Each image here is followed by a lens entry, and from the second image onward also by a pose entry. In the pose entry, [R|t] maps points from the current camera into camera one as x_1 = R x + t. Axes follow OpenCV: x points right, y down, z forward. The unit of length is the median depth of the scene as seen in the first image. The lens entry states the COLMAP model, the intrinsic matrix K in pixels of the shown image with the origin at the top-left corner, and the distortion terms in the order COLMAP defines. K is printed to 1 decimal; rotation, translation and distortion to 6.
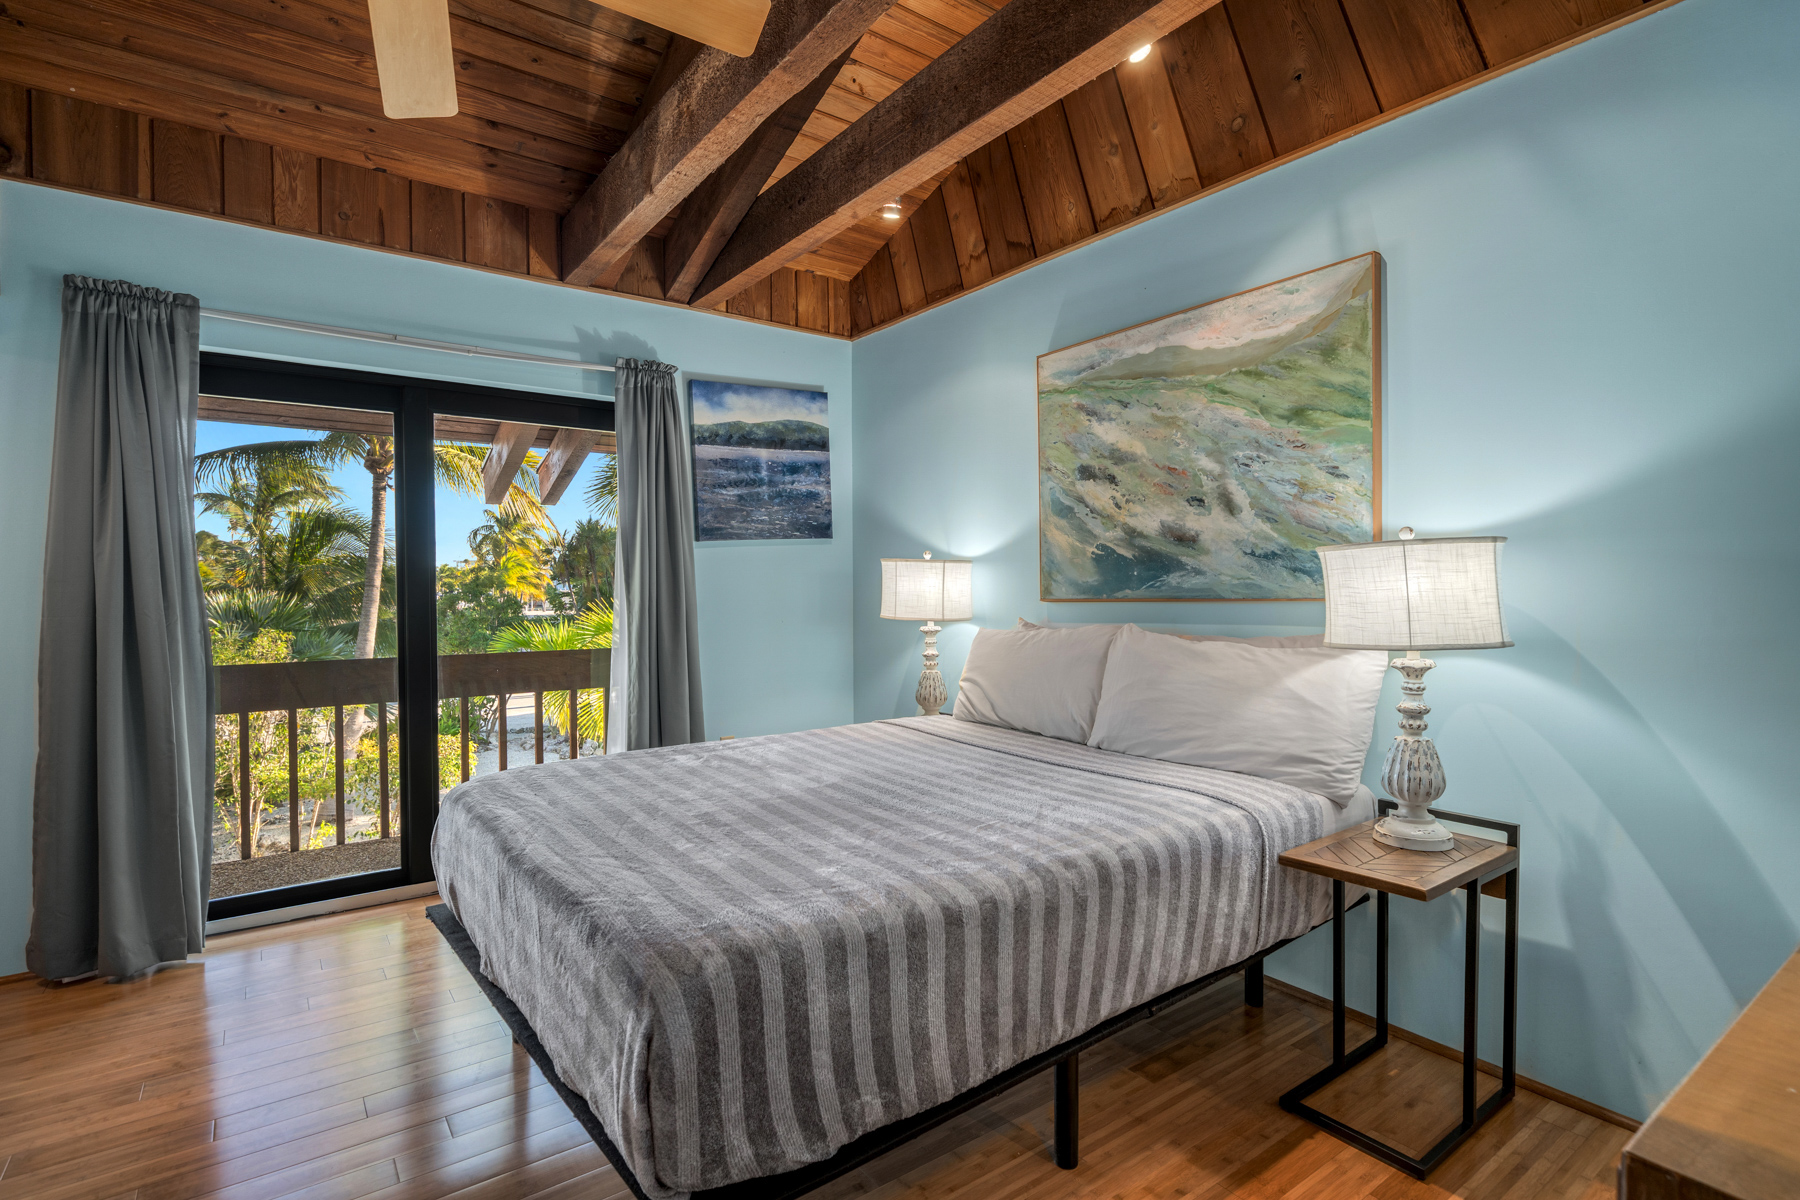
lens RADIAL K [[884.5, 0, 900.0], [0, 884.5, 600.0], [0, 0, 1]] dist [0.001003, -0.000025]
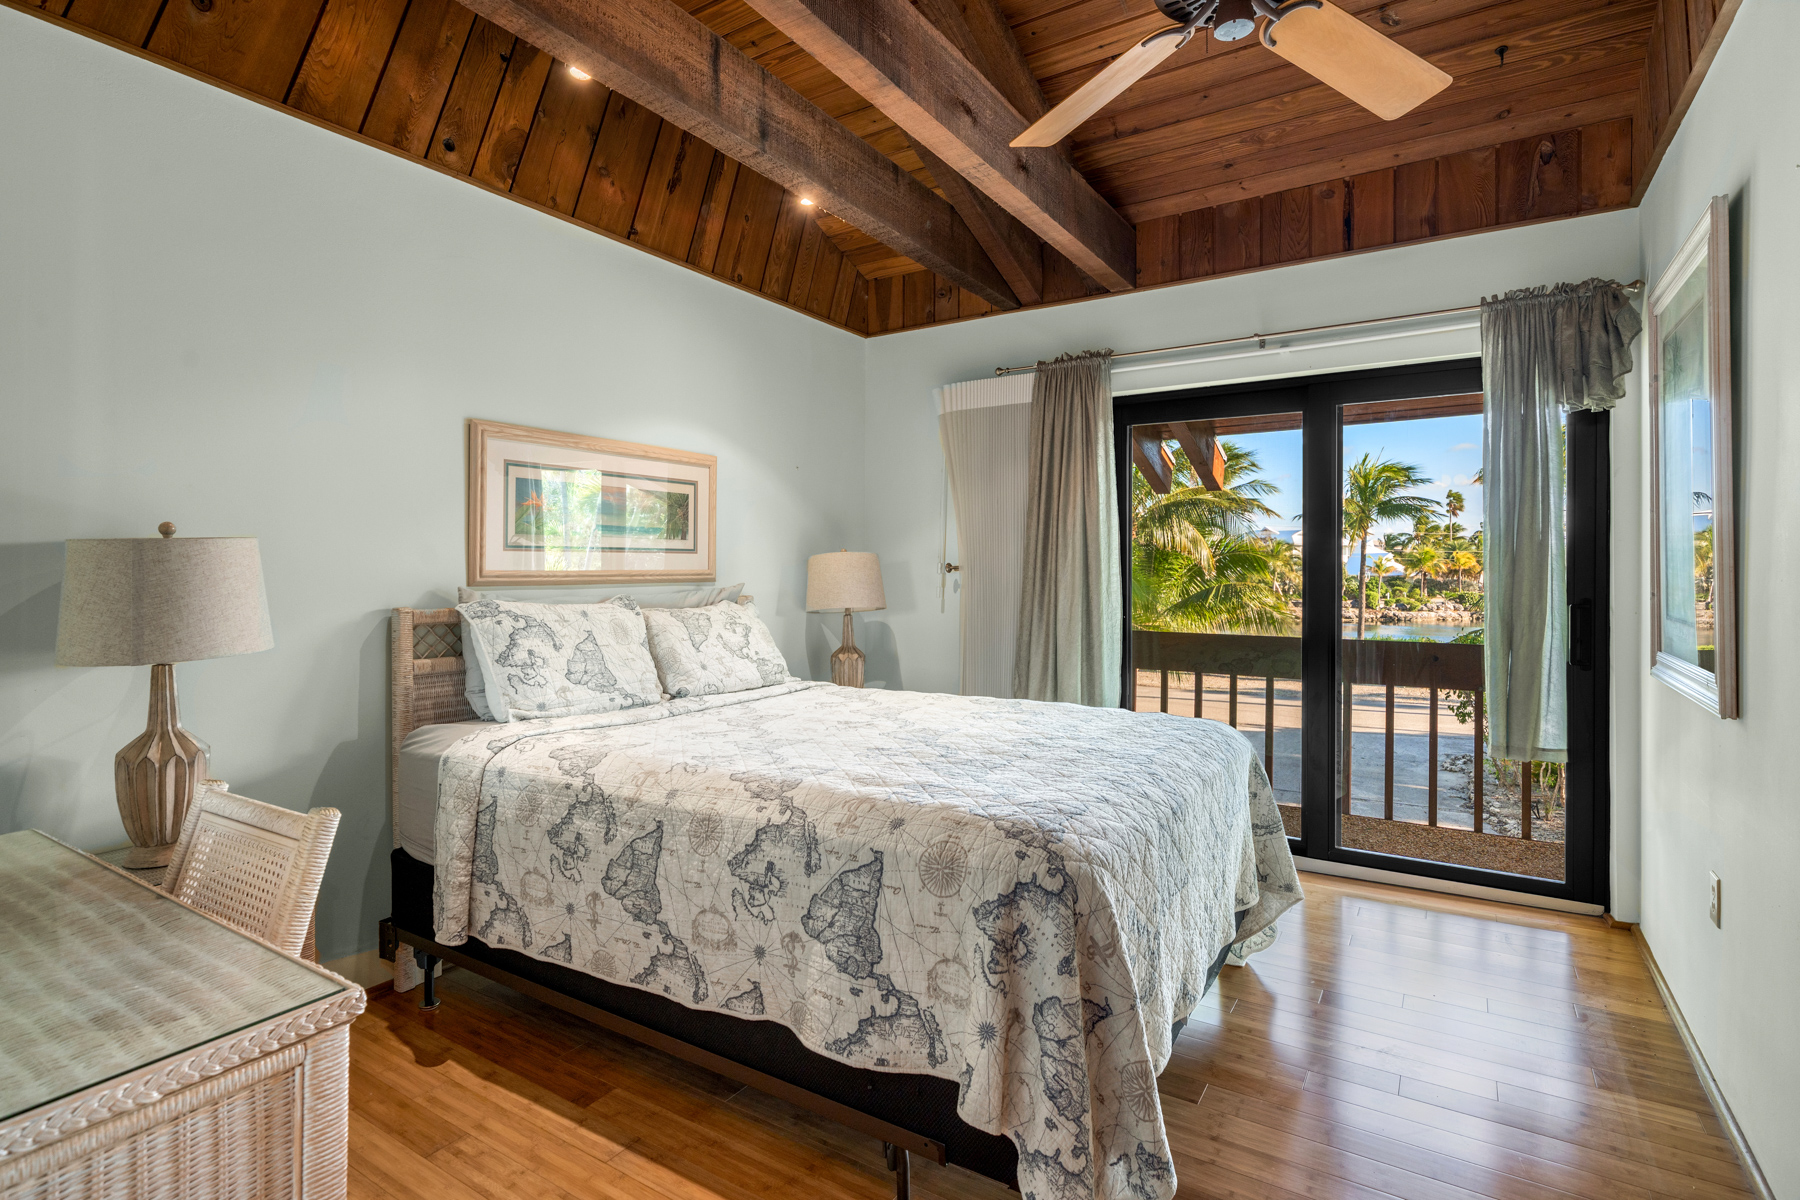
lens RADIAL K [[872.3, 0, 903.5], [0, 872.3, 556.9], [0, 0, 1]] dist [-0.002270, -0.000257]
pose [[0.371946, -0.009146, -0.928209, 0.225447], [-0.021481, 0.999599, -0.018457, -0.003369], [0.928006, 0.026804, 0.371600, 0.155584]]
